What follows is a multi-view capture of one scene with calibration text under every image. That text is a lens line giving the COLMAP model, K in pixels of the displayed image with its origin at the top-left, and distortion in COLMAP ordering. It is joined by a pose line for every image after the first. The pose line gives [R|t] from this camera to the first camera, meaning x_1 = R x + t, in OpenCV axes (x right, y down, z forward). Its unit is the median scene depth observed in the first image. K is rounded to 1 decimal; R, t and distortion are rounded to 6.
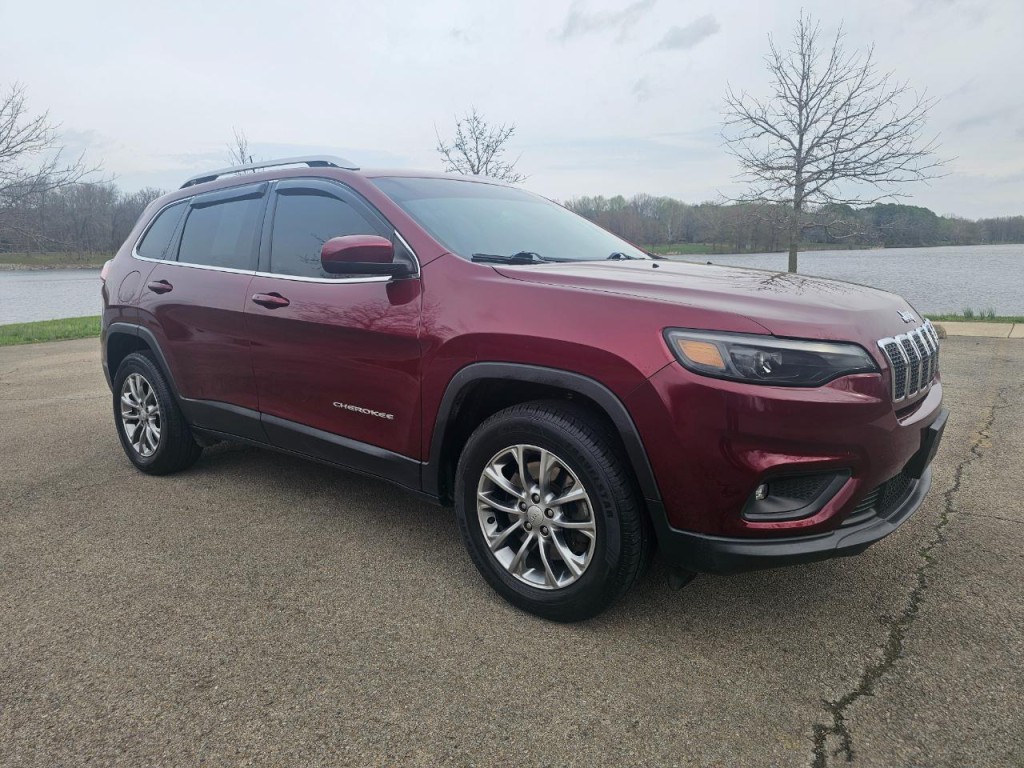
lens RADIAL K [[681.3, 0, 512.0], [0, 681.3, 384.0], [0, 0, 1]] dist [0.053358, -0.040295]
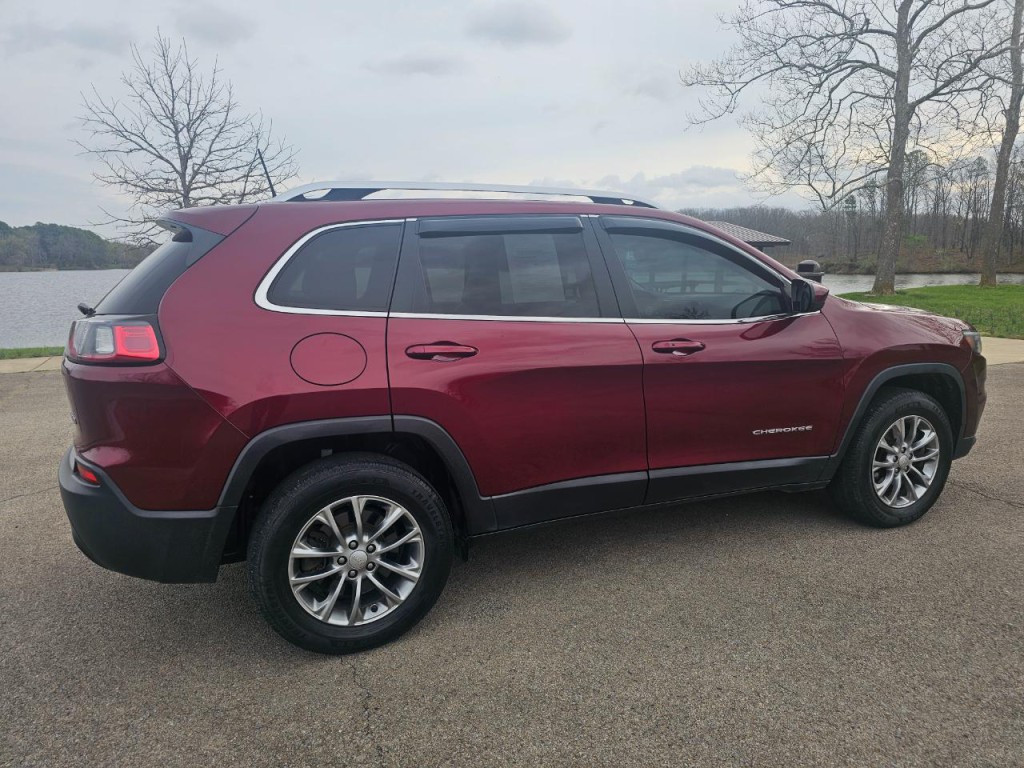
lens RADIAL K [[678.1, 0, 506.9], [0, 678.1, 406.6], [0, 0, 1]] dist [0.058332, -0.043087]
pose [[0.483906, -0.165691, 0.859291, -0.516109], [0.165105, 0.981564, 0.096290, -0.068095], [-0.859404, 0.095278, 0.502341, 0.293400]]
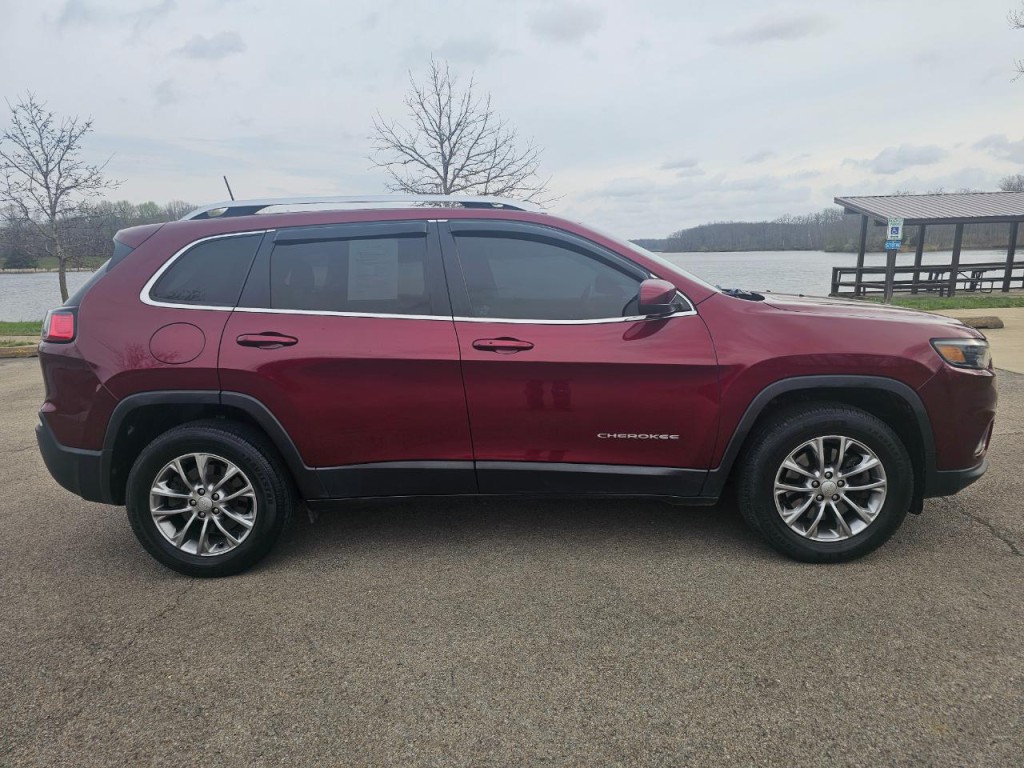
lens RADIAL K [[673.7, 0, 517.3], [0, 673.7, 393.0], [0, 0, 1]] dist [0.070117, -0.058278]
pose [[0.804617, -0.121767, 0.581175, -0.360928], [0.123567, 0.991657, 0.036696, -0.034308], [-0.580795, 0.042288, 0.812951, 0.079372]]
